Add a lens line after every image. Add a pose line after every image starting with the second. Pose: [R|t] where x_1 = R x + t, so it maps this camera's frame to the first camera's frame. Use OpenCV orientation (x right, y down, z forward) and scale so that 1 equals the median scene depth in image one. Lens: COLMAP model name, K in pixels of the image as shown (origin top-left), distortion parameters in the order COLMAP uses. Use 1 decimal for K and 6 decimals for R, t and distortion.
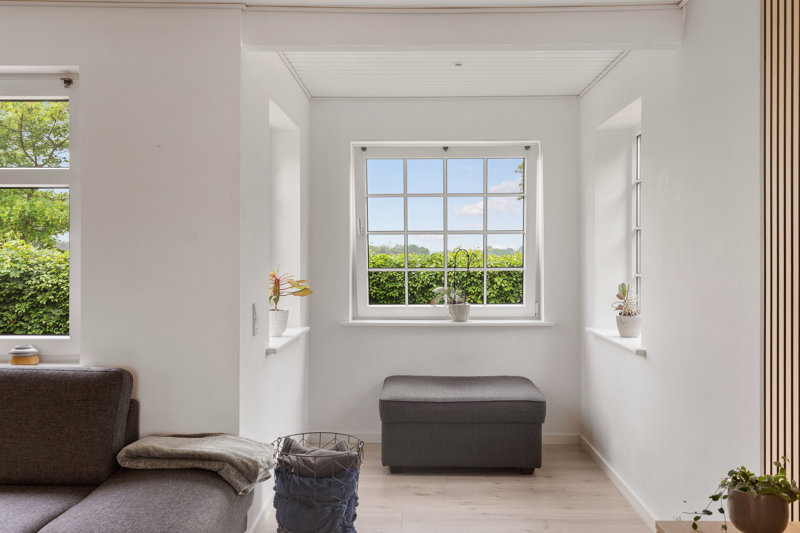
lens RADIAL K [[751.2, 0, 403.1], [0, 751.2, 266.0], [0, 0, 1]] dist [0.007874, 0.000000]
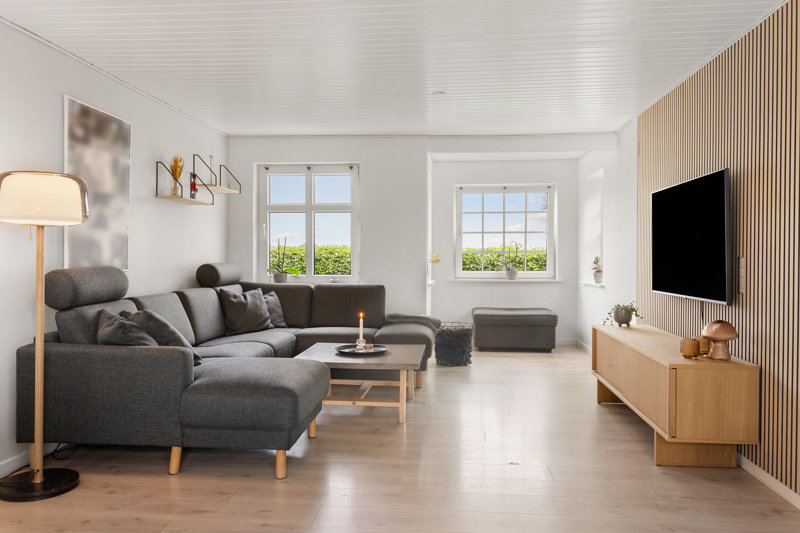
lens RADIAL K [[642.5, 0, 396.1], [0, 642.5, 269.5], [0, 0, 1]] dist [-0.002586, -0.009032]
pose [[0.997191, 0.007034, -0.074565, -0.093296], [-0.007546, 0.999950, -0.006589, 0.060903], [0.074515, 0.007133, 0.997194, -0.618878]]
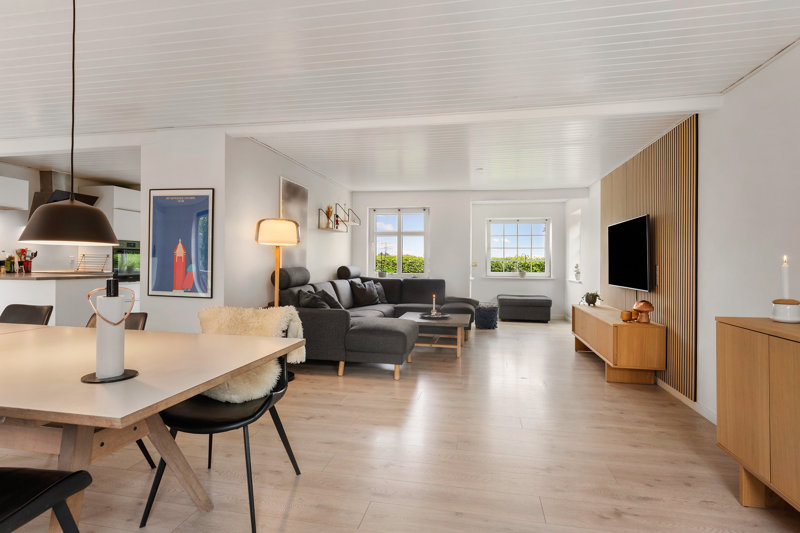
lens RADIAL K [[447.2, 0, 382.9], [0, 447.2, 254.1], [0, 0, 1]] dist [0.001945, -0.000844]
pose [[0.980358, 0.009974, -0.196972, -0.119484], [-0.018631, 0.998938, -0.042148, 0.065834], [0.196343, 0.044990, 0.979503, -0.860726]]
